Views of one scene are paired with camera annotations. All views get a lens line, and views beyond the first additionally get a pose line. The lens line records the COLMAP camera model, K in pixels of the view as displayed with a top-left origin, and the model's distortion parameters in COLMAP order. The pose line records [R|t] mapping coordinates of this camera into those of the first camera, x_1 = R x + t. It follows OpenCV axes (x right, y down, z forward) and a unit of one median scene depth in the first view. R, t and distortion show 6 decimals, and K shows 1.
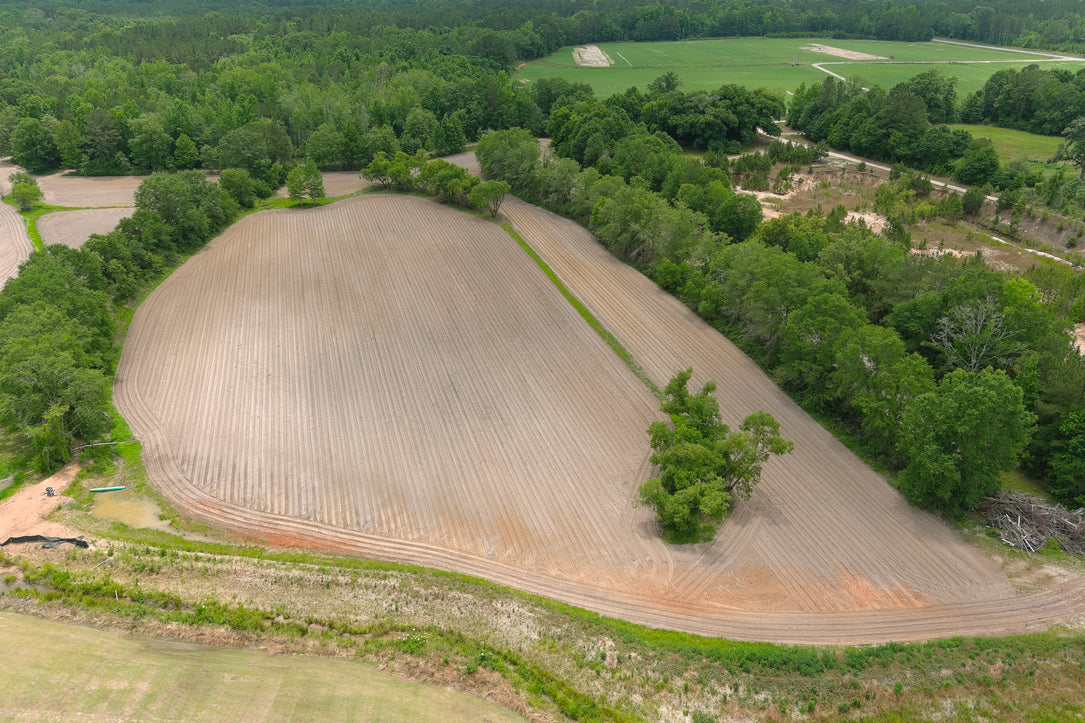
lens RADIAL K [[824.0, 0, 542.5], [0, 824.0, 361.5], [0, 0, 1]] dist [0.010788, 0.003345]
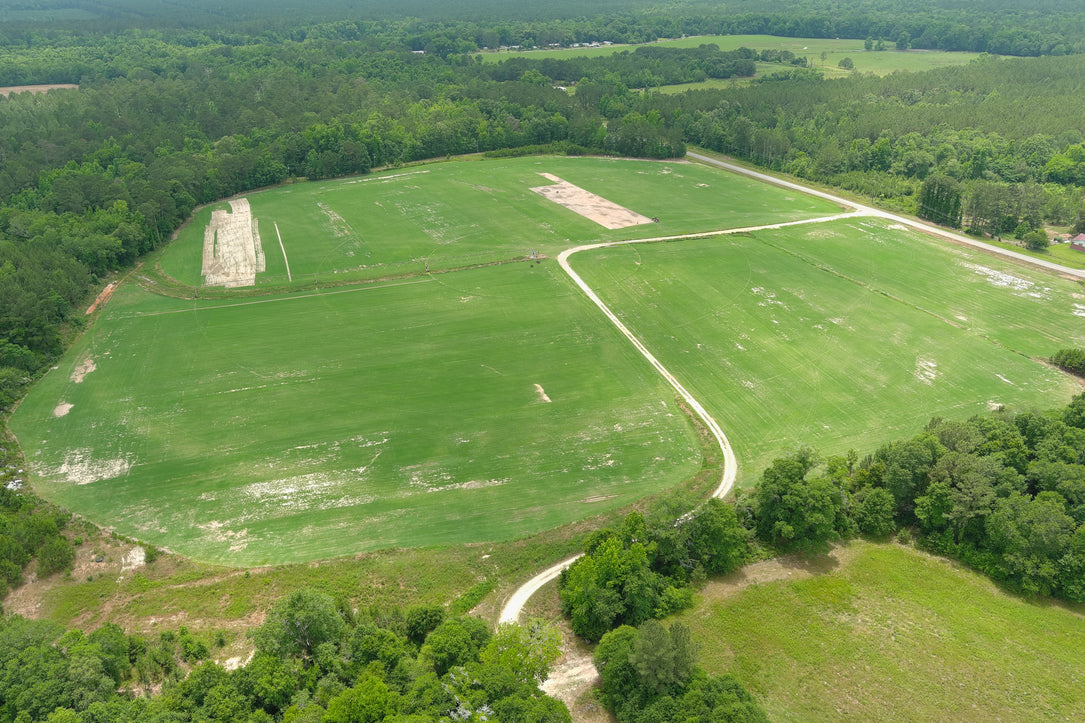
lens RADIAL K [[824.0, 0, 542.5], [0, 824.0, 361.5], [0, 0, 1]] dist [0.010788, 0.003345]
pose [[0.949354, -0.143522, 0.279516, 0.102894], [0.142424, 0.989506, 0.024346, -0.275575], [-0.280077, 0.016697, 0.959832, 0.325280]]
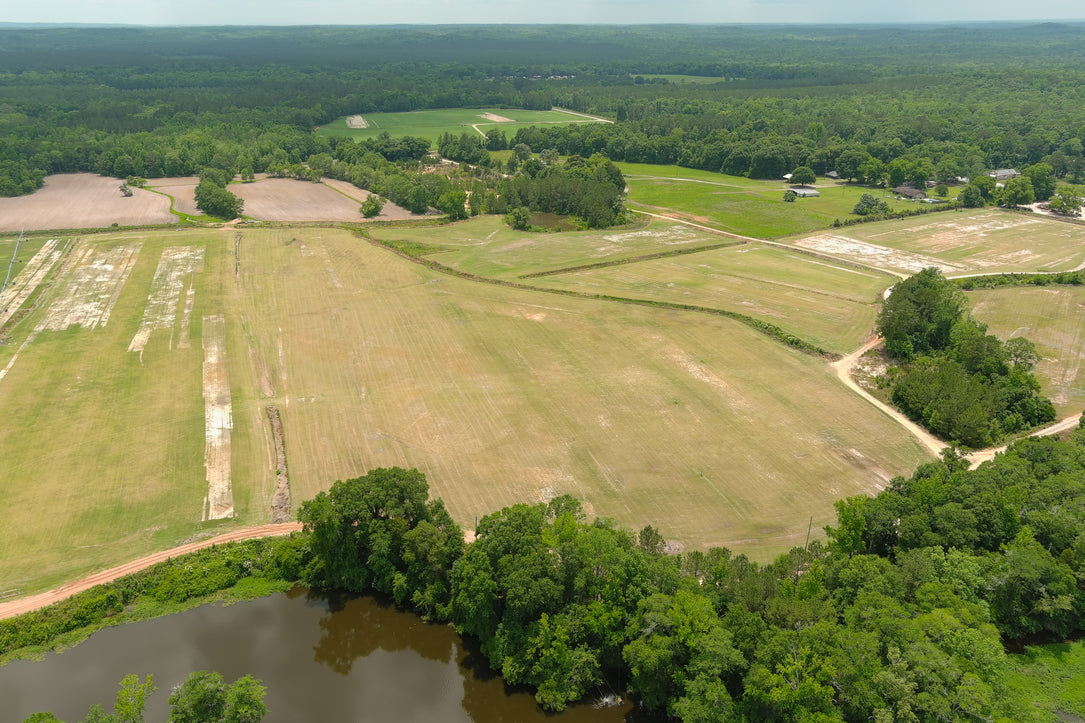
lens RADIAL K [[824.0, 0, 542.5], [0, 824.0, 361.5], [0, 0, 1]] dist [0.010788, 0.003345]
pose [[0.968893, -0.087513, 0.231493, -0.009973], [0.101248, 0.993697, -0.048112, 0.284270], [-0.225823, 0.070054, 0.971646, -0.828436]]
